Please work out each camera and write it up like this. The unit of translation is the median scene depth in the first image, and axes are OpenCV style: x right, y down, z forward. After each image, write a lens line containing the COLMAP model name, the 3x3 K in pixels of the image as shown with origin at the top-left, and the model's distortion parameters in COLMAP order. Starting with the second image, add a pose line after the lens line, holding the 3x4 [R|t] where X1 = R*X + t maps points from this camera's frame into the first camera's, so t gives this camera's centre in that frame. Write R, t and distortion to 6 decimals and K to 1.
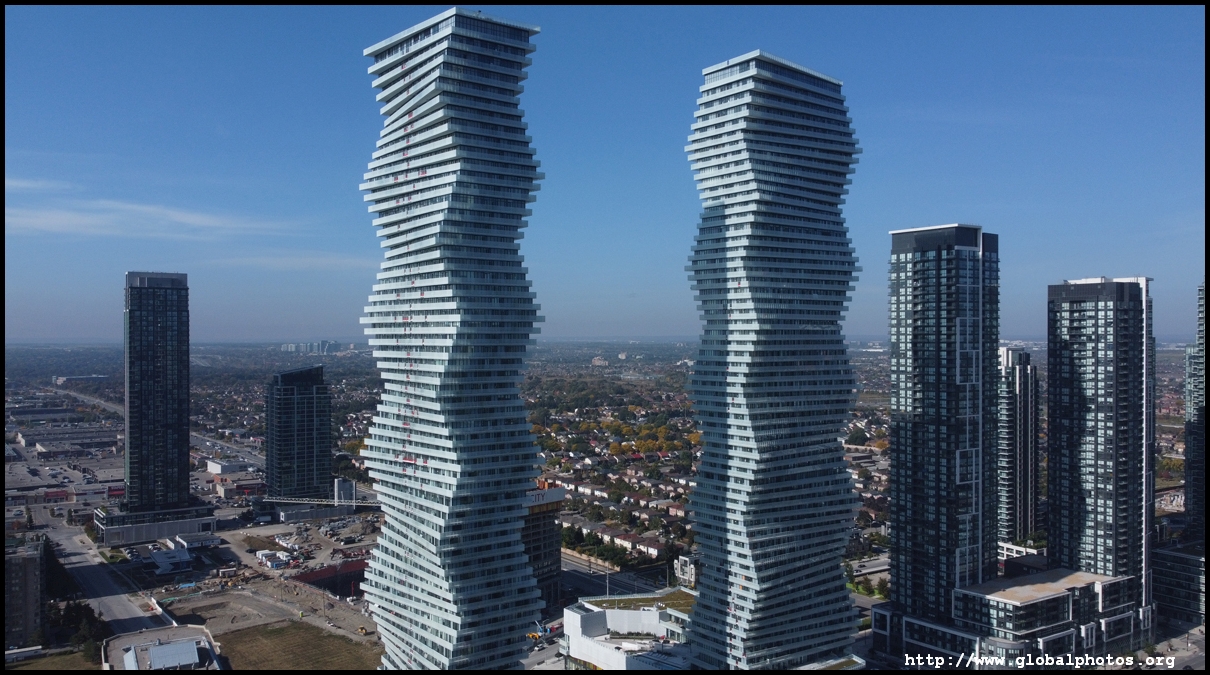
lens RADIAL K [[924.2, 0, 601.4], [0, 924.2, 340.3], [0, 0, 1]] dist [0.007292, -0.004073]
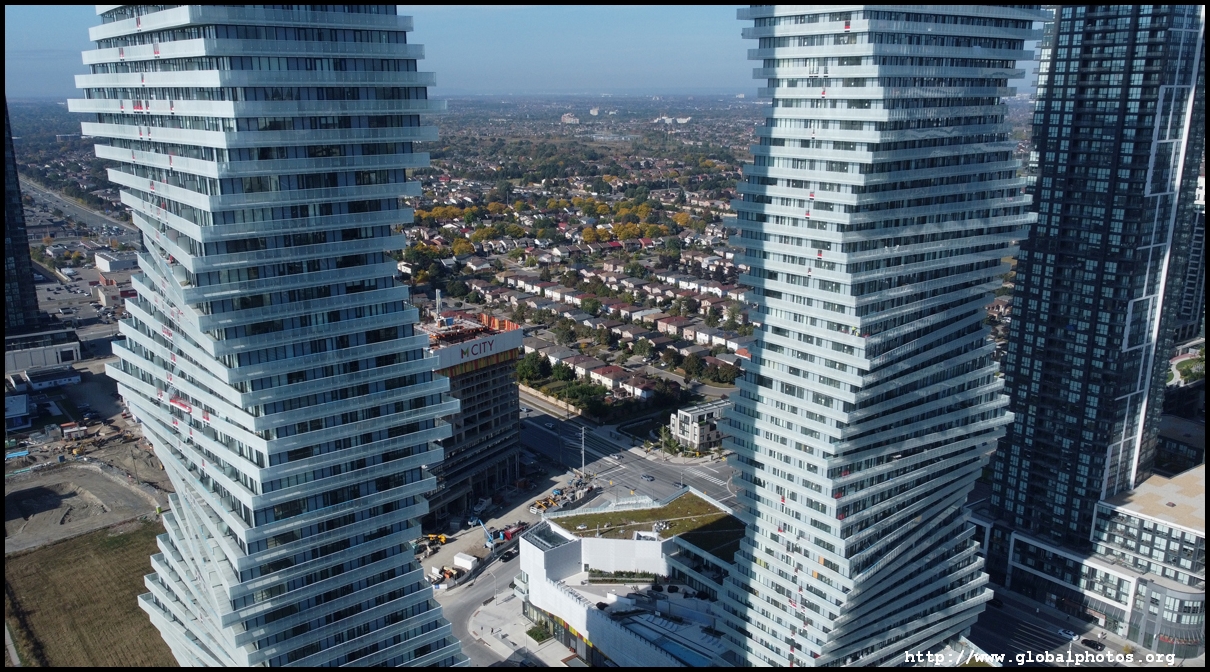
lens RADIAL K [[947.2, 0, 594.9], [0, 947.2, 341.0], [0, 0, 1]] dist [0.007337, -0.006231]
pose [[0.999709, -0.007826, 0.022824, -0.000424], [0.001785, 0.967336, 0.253492, -0.020593], [-0.024063, -0.253378, 0.967068, 0.361133]]
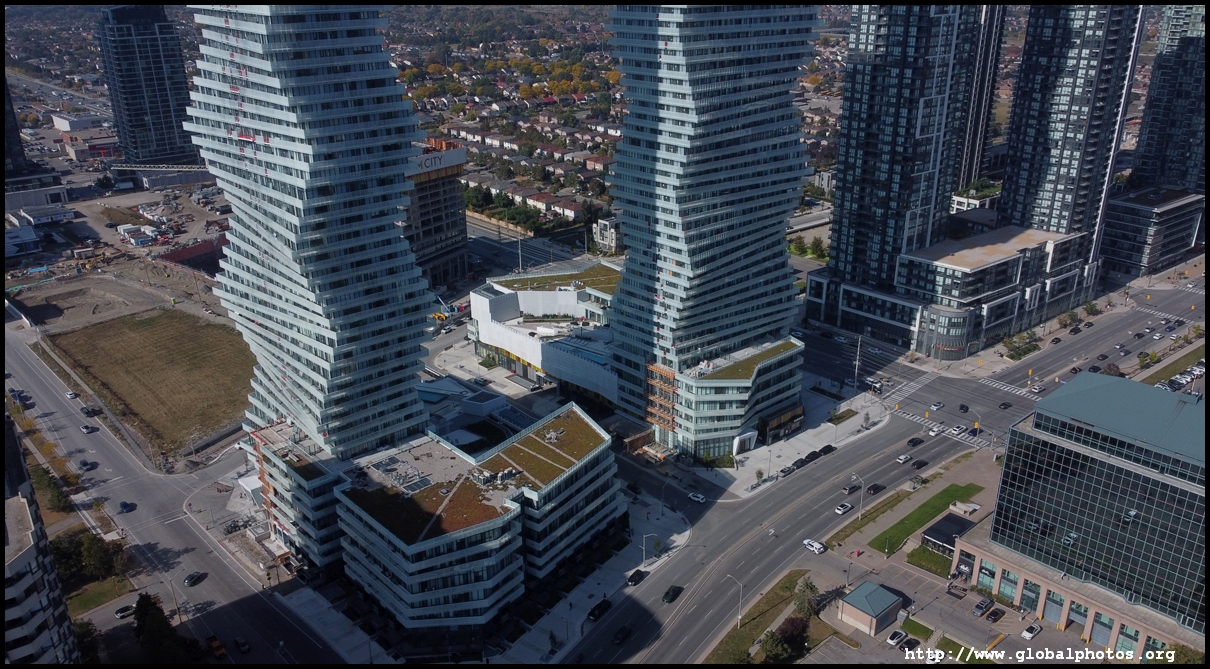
lens RADIAL K [[945.9, 0, 603.9], [0, 945.9, 355.7], [0, 0, 1]] dist [0.008113, -0.008783]
pose [[0.995617, -0.043497, 0.082797, 0.009257], [0.008105, 0.922069, 0.386940, -0.003070], [-0.093175, -0.384573, 0.918380, 0.129001]]
